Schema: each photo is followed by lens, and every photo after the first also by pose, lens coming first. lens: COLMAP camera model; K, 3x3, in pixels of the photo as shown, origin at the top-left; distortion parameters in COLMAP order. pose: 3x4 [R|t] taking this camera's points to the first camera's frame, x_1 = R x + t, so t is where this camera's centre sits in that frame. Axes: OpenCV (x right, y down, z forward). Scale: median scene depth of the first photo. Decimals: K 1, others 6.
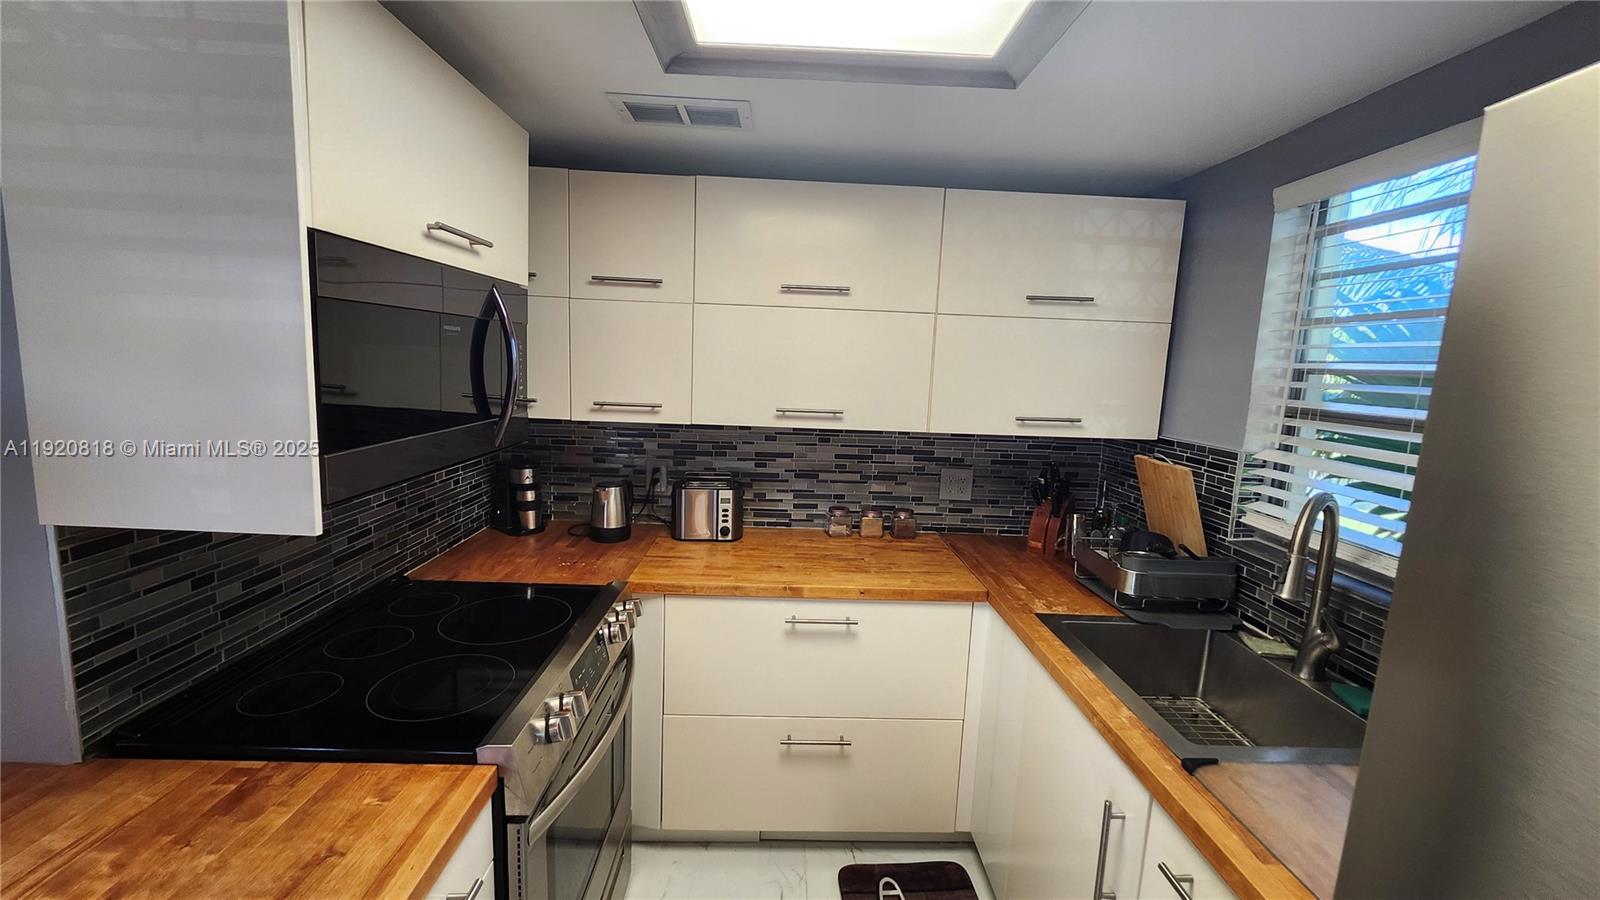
lens RADIAL K [[645.7, 0, 808.8], [0, 645.7, 447.6], [0, 0, 1]] dist [0.000645, -0.000644]
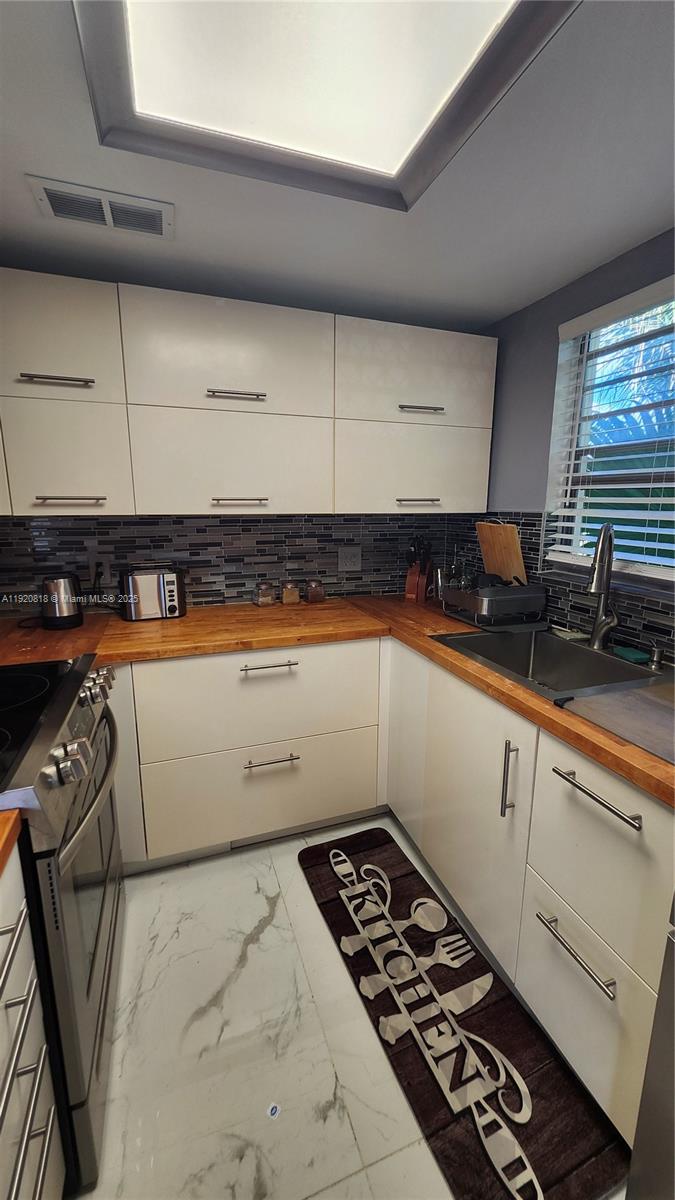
lens RADIAL K [[484.3, 0, 344.1], [0, 484.3, 605.6], [0, 0, 1]] dist [0.000645, -0.000644]
pose [[0.947765, -0.100135, 0.302845, -0.114320], [0.079628, 0.993661, 0.079353, 0.089640], [-0.308872, -0.051093, 0.949730, 0.071626]]
